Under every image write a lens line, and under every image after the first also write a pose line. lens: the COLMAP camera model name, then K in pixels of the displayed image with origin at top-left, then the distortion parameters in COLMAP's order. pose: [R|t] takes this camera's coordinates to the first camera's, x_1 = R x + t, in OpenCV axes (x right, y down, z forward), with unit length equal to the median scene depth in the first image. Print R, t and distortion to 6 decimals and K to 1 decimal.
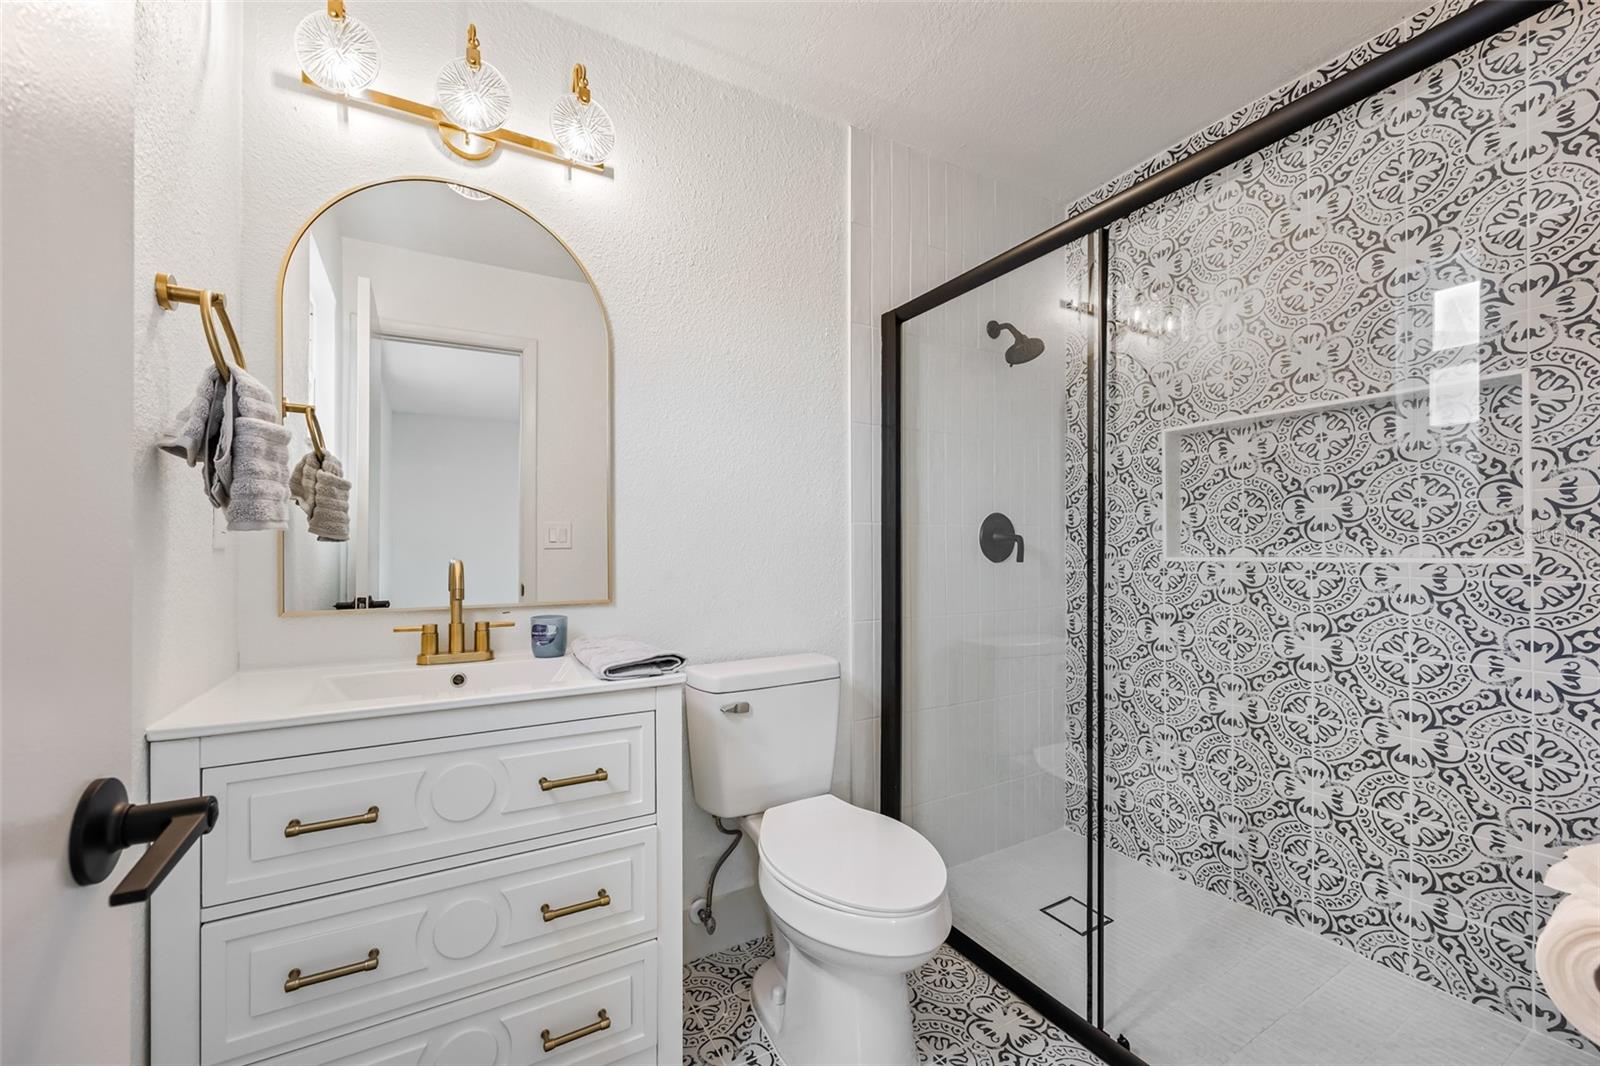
lens RADIAL K [[618.3, 0, 800.4], [0, 618.3, 540.3], [0, 0, 1]] dist [0.002180, 0.000026]
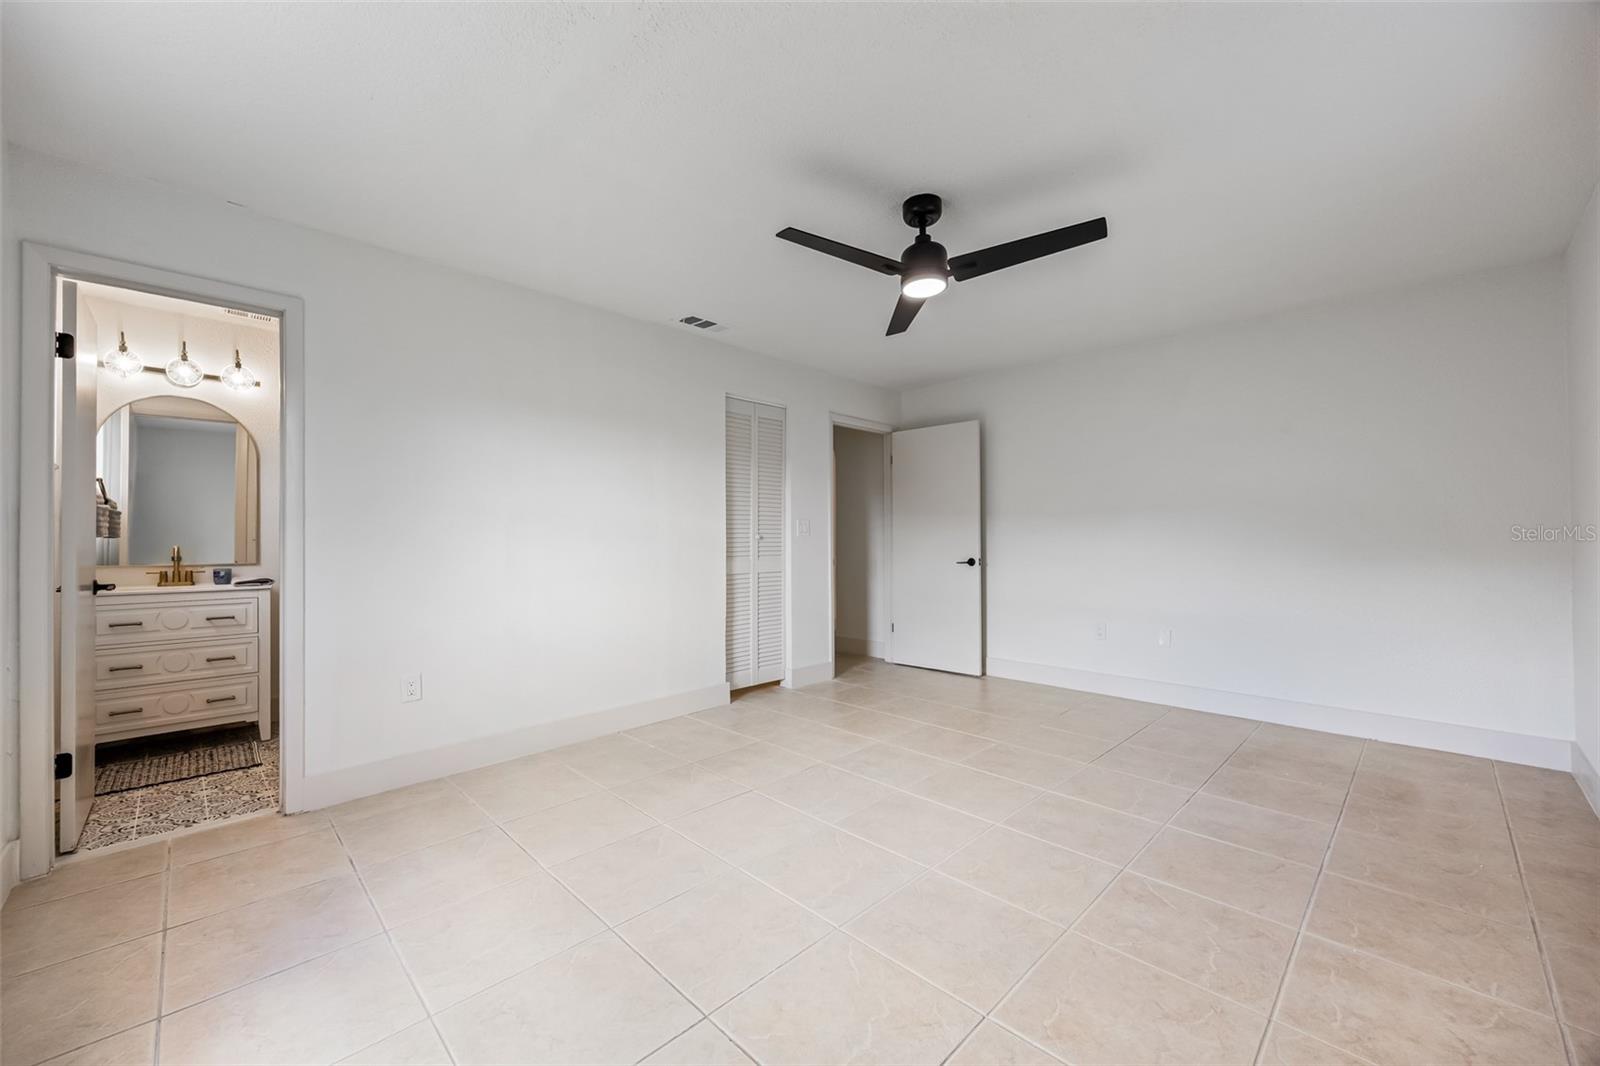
lens RADIAL K [[618.3, 0, 796.0], [0, 618.3, 532.8], [0, 0, 1]] dist [0.002180, 0.000026]
pose [[0.969437, 0.010275, 0.245127, 1.247746], [-0.010920, 0.999940, 0.001271, -0.049193], [-0.245099, -0.003909, 0.969490, -2.028505]]
